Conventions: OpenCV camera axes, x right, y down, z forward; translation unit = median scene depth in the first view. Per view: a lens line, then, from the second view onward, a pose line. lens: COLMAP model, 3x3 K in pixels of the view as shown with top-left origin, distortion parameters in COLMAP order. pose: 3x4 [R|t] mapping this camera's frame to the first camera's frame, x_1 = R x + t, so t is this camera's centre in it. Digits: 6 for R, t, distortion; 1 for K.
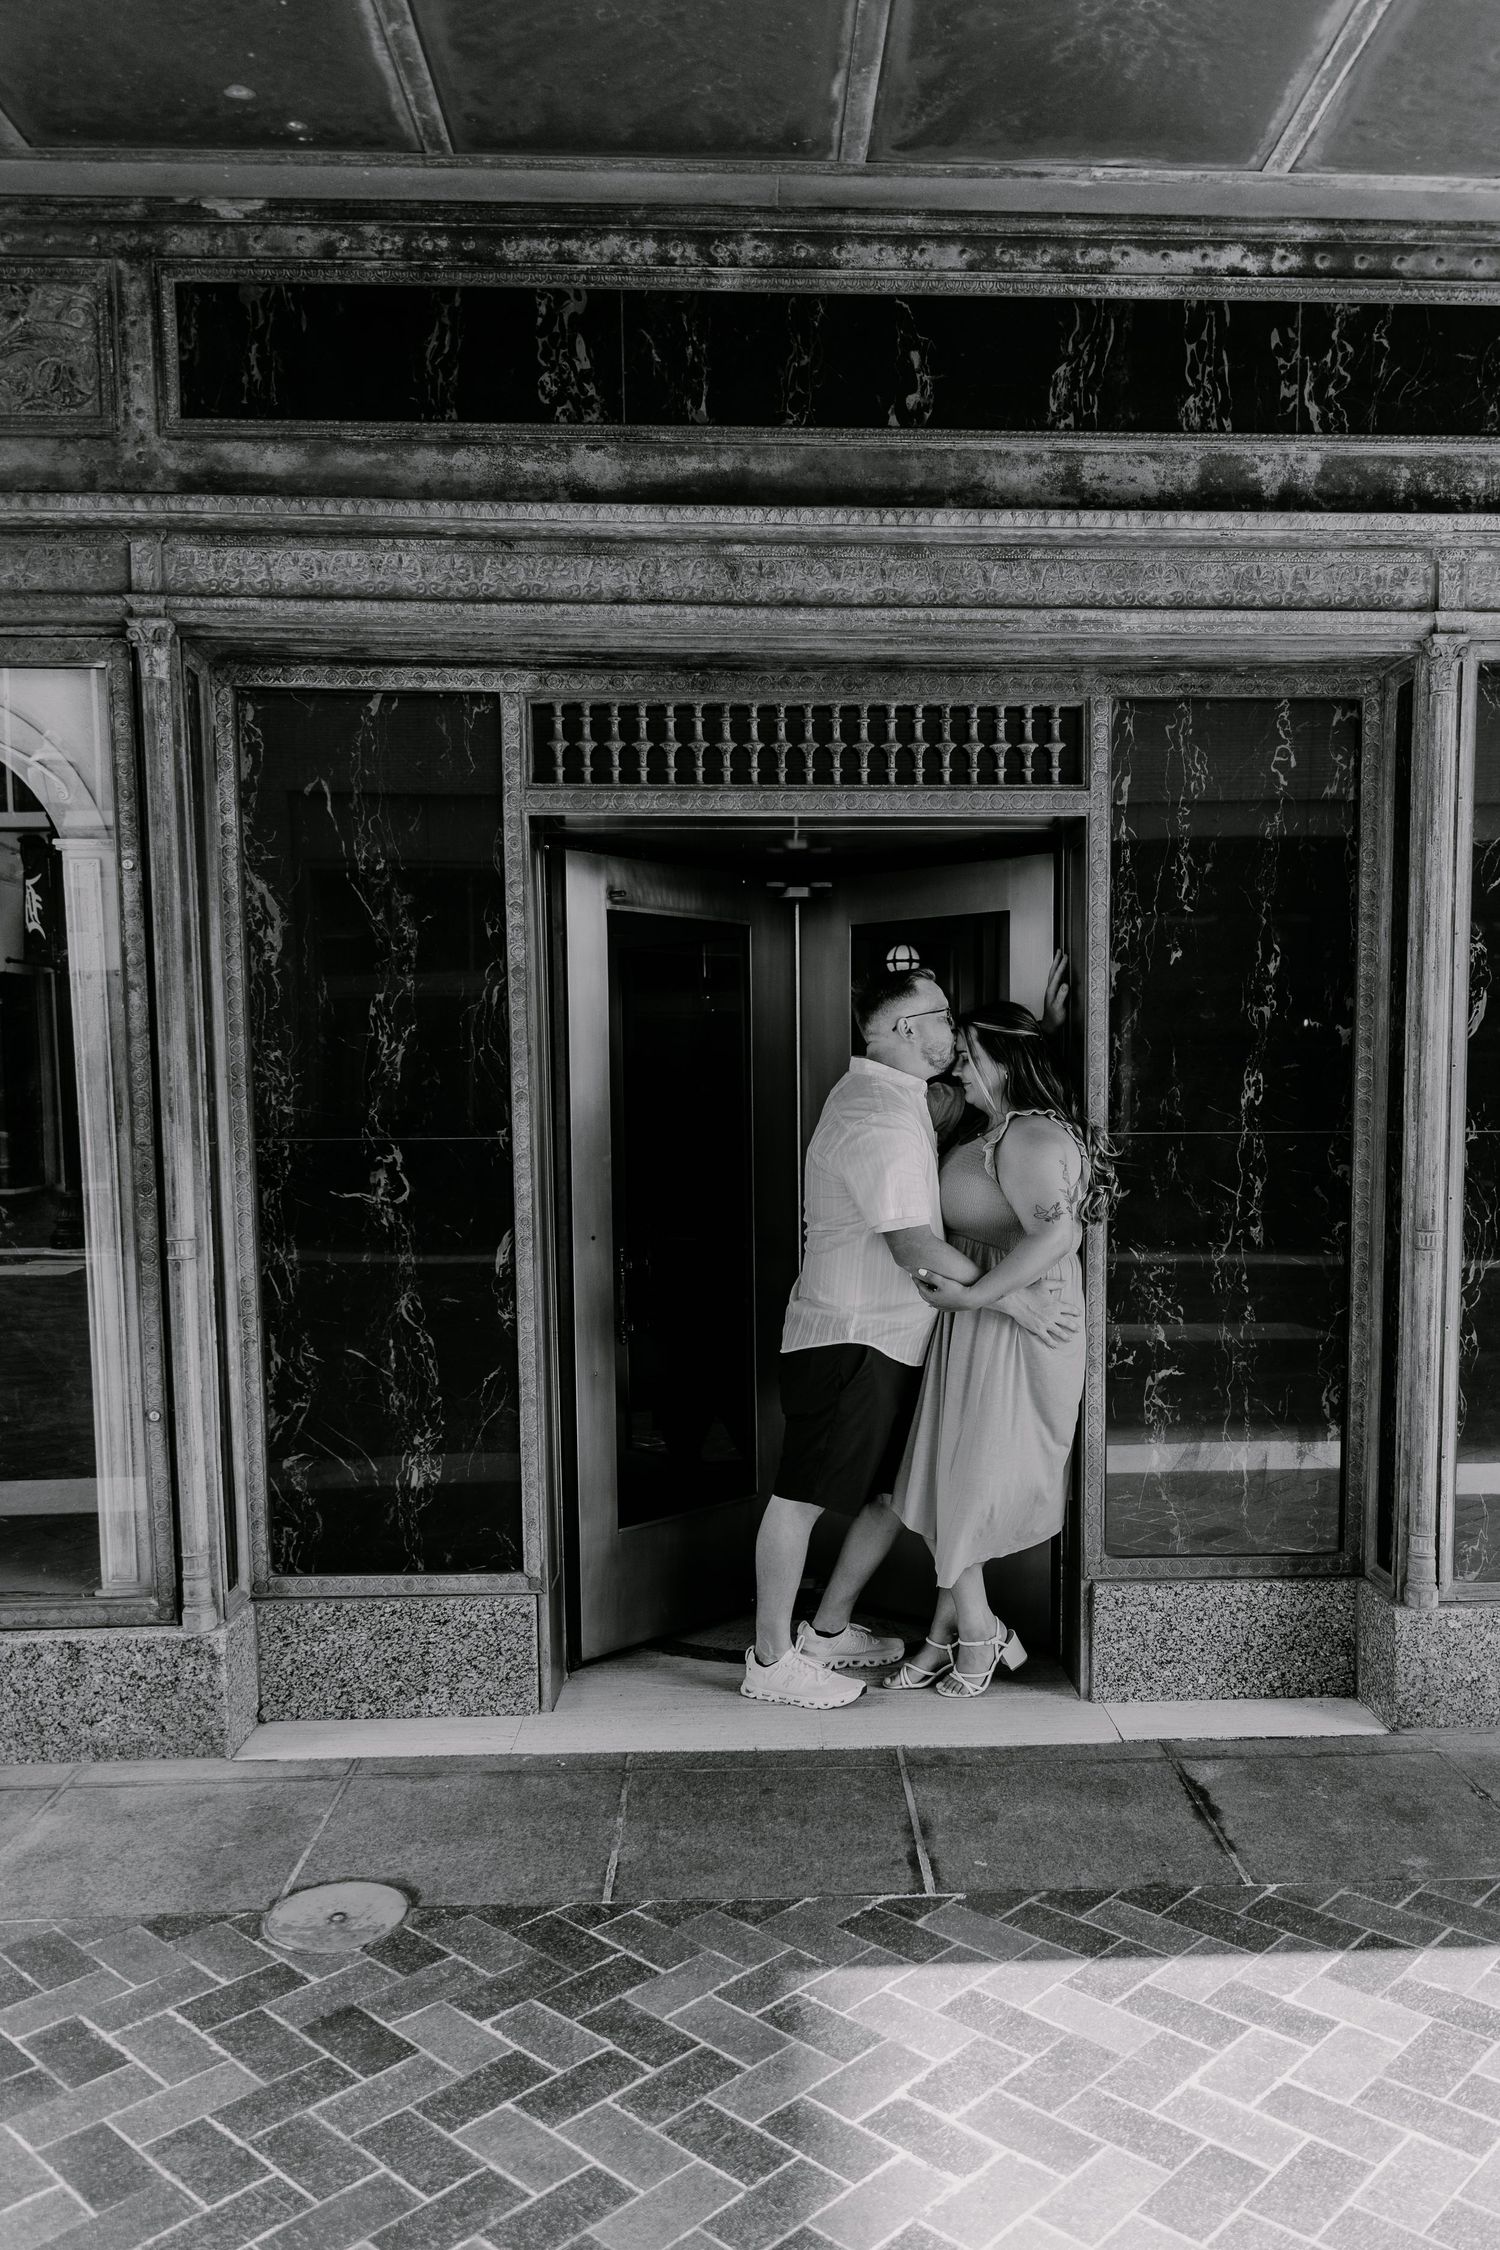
lens RADIAL K [[1503.0, 0, 816.3], [0, 1503.0, 1199.6], [0, 0, 1]] dist [-0.000763, -0.003395]
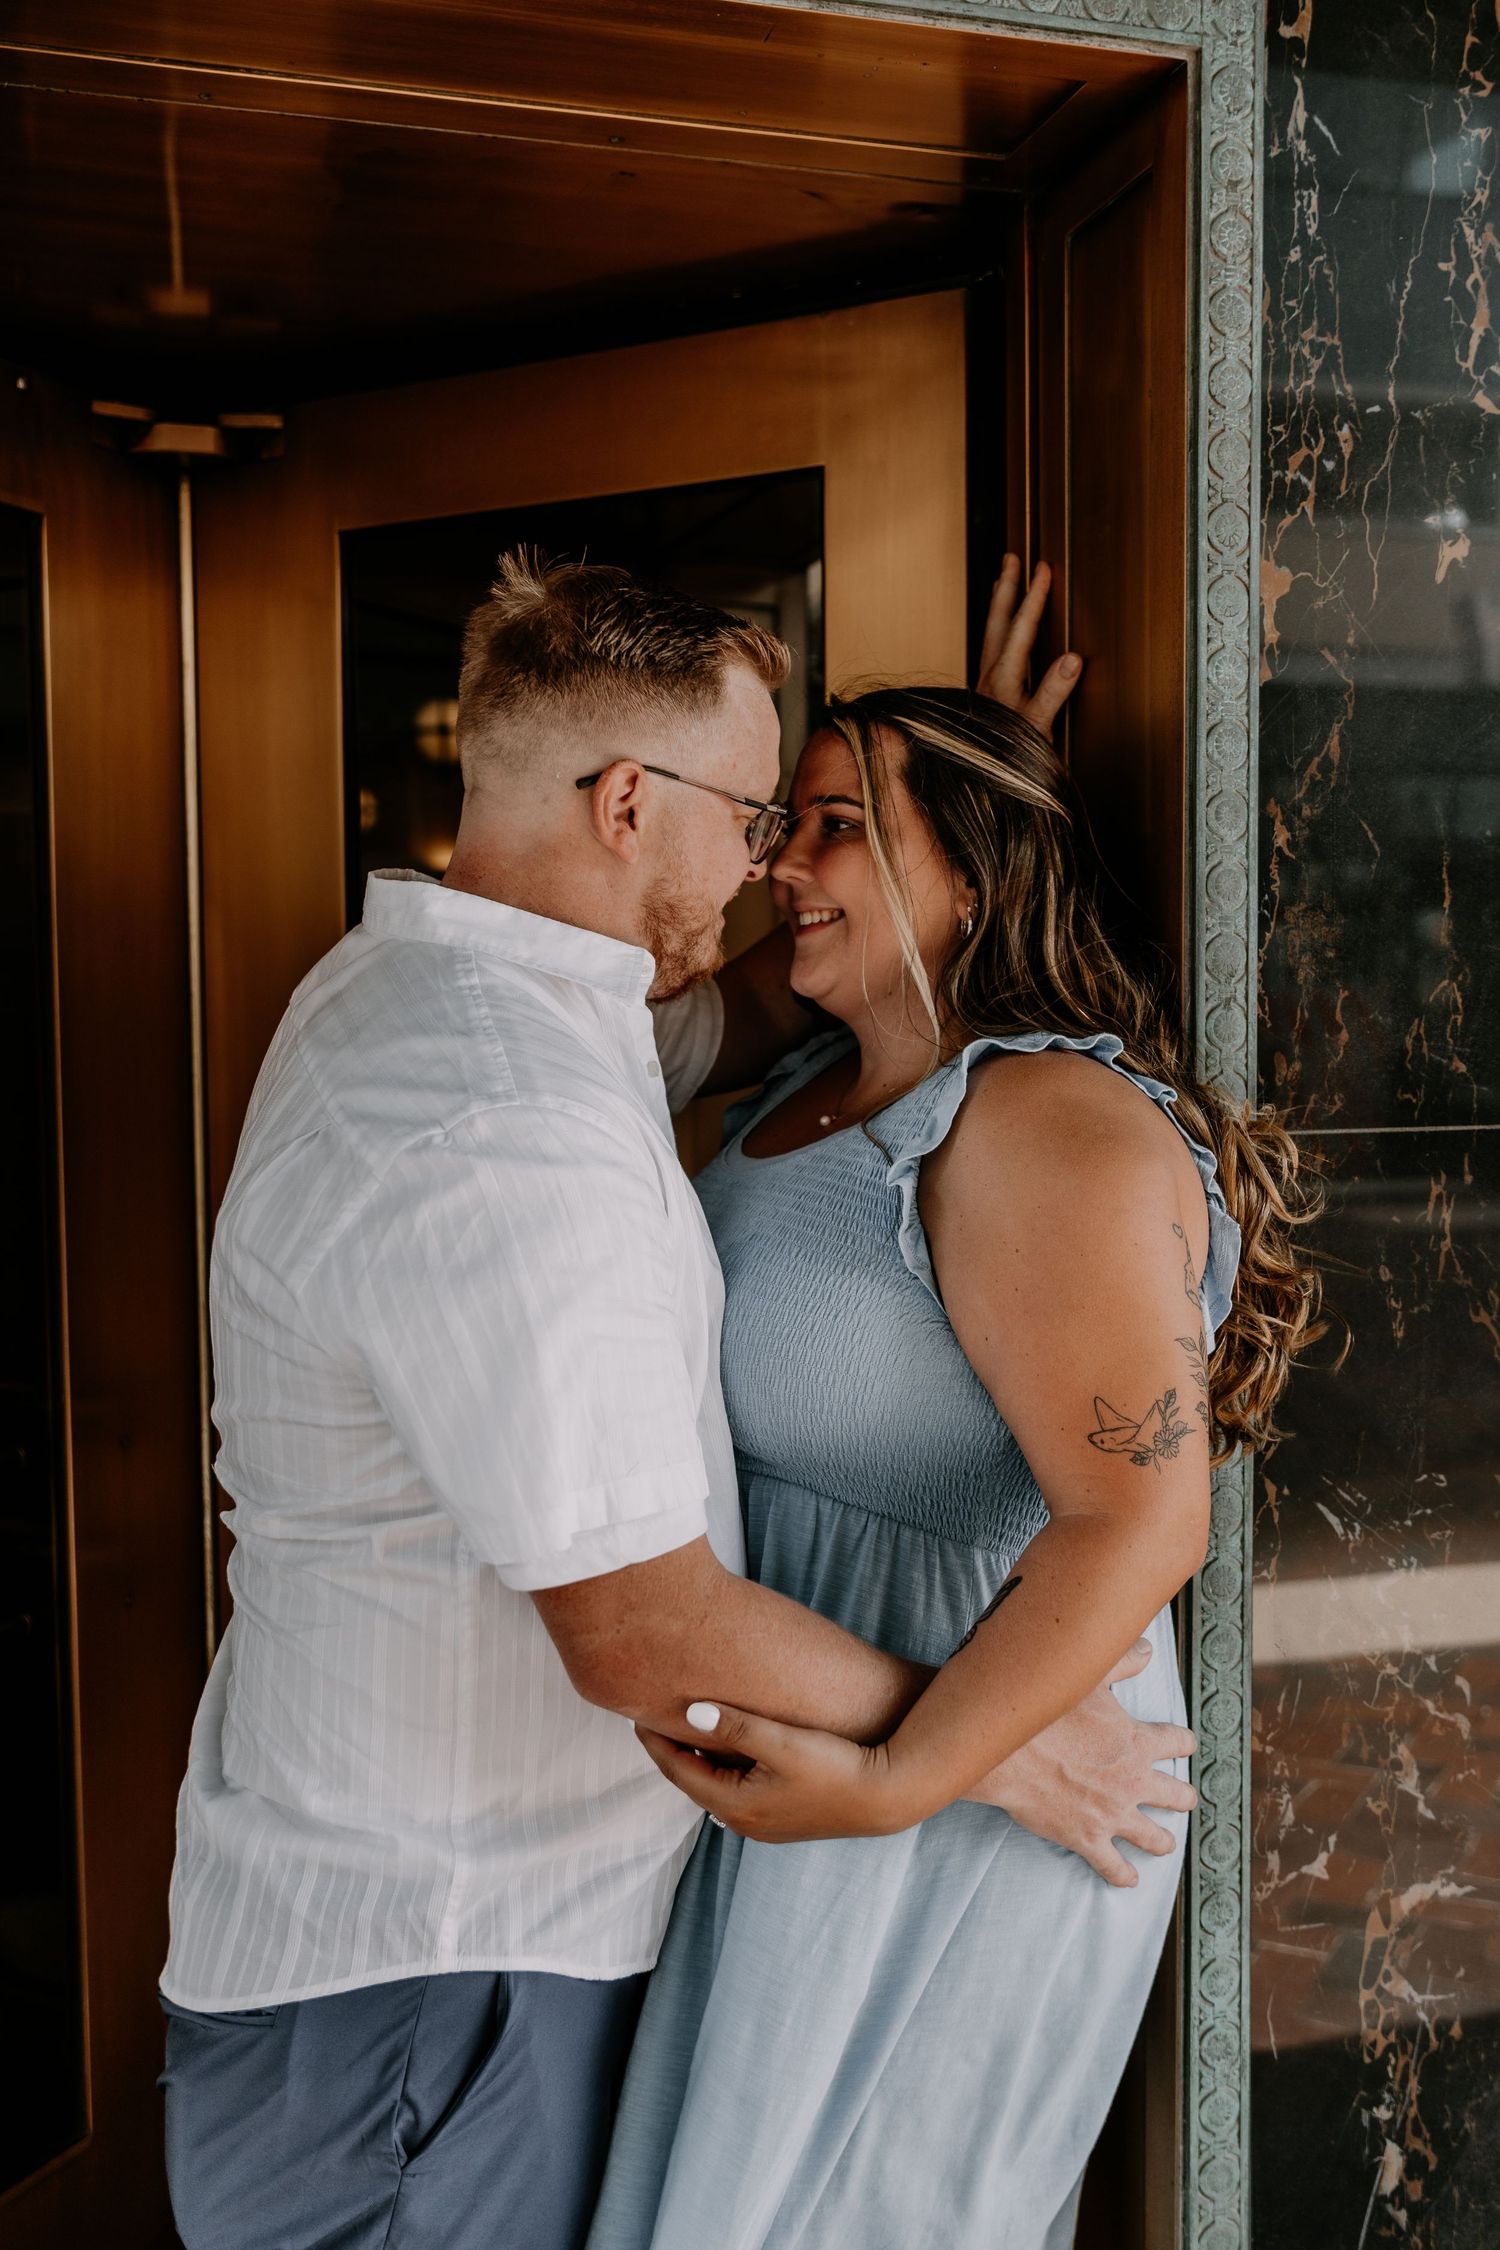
lens RADIAL K [[2144.8, 0, 750.0], [0, 2144.8, 1125.0], [0, 0, 1]] dist [-0.009614, -0.008046]
pose [[0.971519, -0.014497, 0.236518, -0.006276], [0.017773, 0.999773, -0.011725, -0.045276], [-0.236294, 0.015595, 0.971556, 0.645398]]
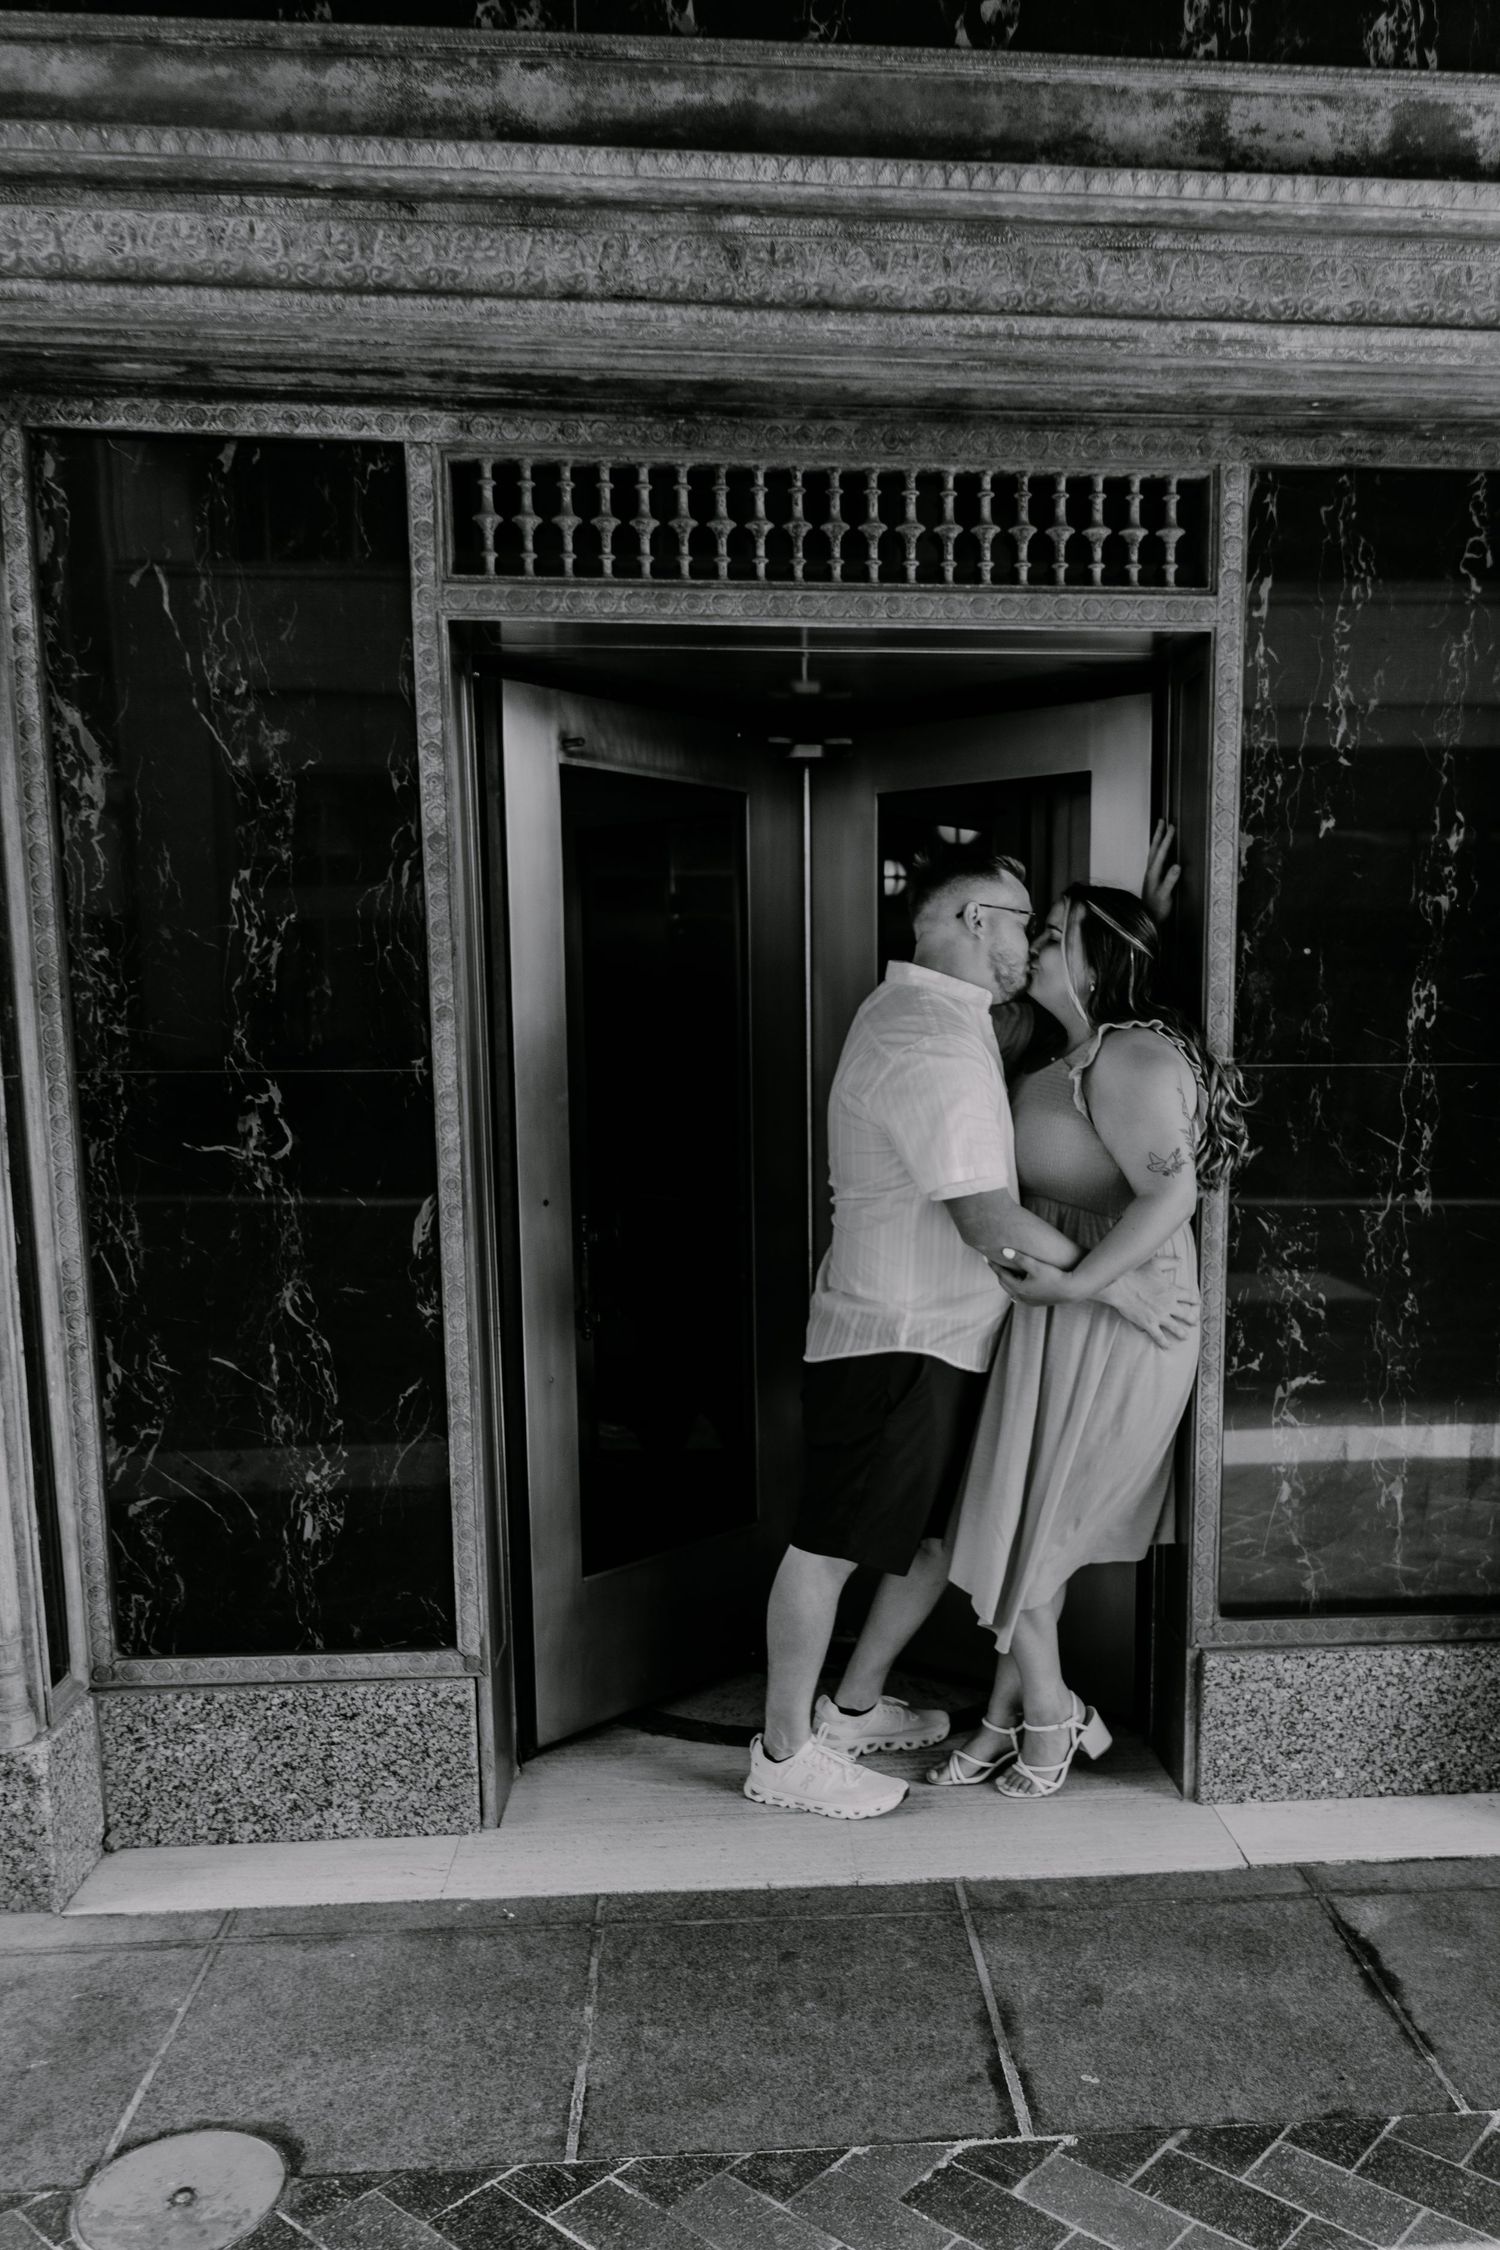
lens RADIAL K [[1633.6, 0, 839.1], [0, 1633.6, 1249.6], [0, 0, 1]] dist [0.002335, -0.008862]
pose [[0.999663, -0.001237, 0.025945, -0.024860], [-0.000511, 0.997736, 0.067252, -0.007429], [-0.025970, -0.067242, 0.997399, 0.195857]]
